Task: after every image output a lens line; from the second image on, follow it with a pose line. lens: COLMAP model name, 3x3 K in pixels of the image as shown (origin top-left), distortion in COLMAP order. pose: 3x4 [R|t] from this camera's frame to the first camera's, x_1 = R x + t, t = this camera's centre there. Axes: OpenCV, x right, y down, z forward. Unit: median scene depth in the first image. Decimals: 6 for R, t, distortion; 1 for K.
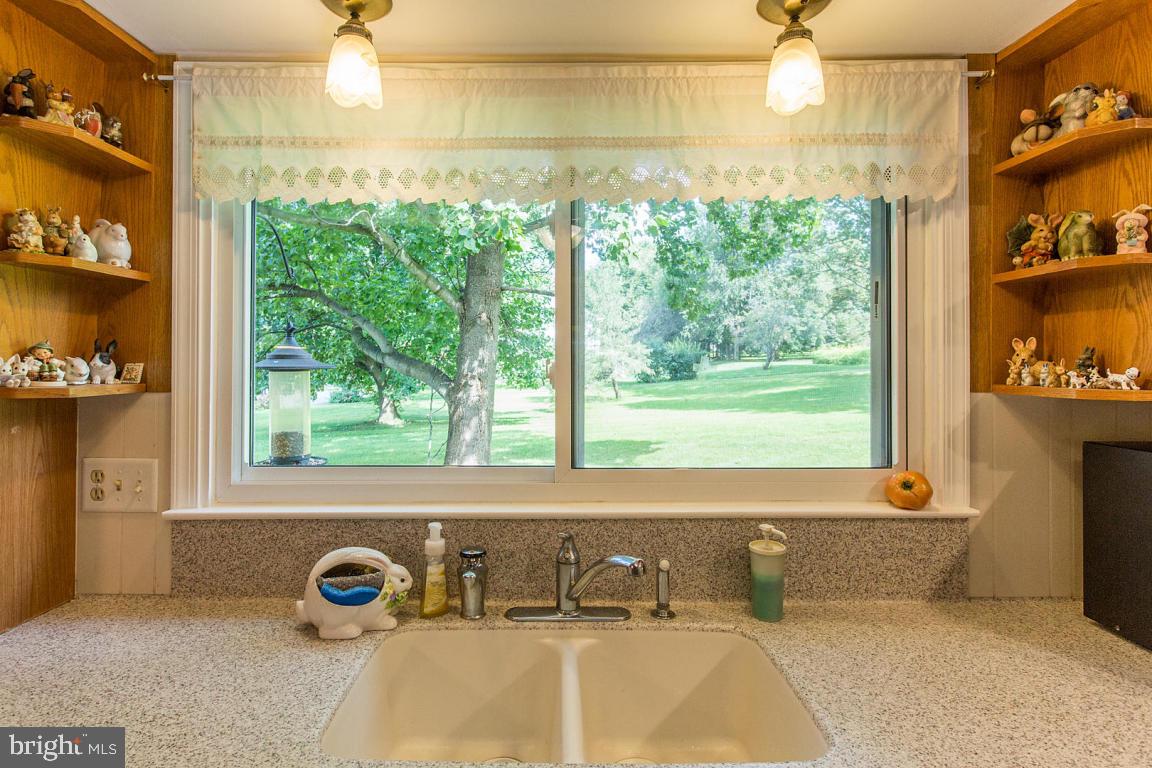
lens RADIAL K [[608.2, 0, 556.9], [0, 608.2, 356.6], [0, 0, 1]] dist [0.001270, 0.001642]
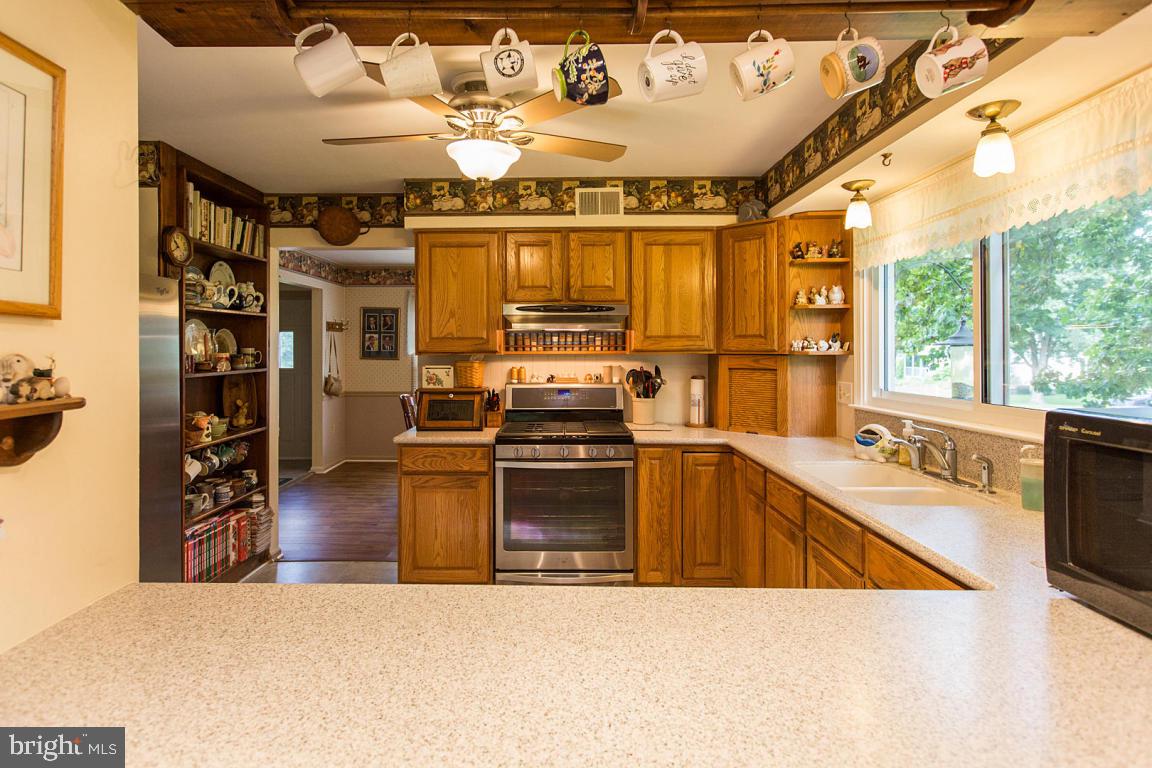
lens RADIAL K [[608.2, 0, 548.3], [0, 608.2, 346.7], [0, 0, 1]] dist [0.001270, 0.001642]
pose [[-0.023187, -0.008726, -0.999693, 1.745888], [0.014260, 0.999857, -0.009059, 0.033088], [0.999629, -0.014466, -0.023059, -0.118142]]
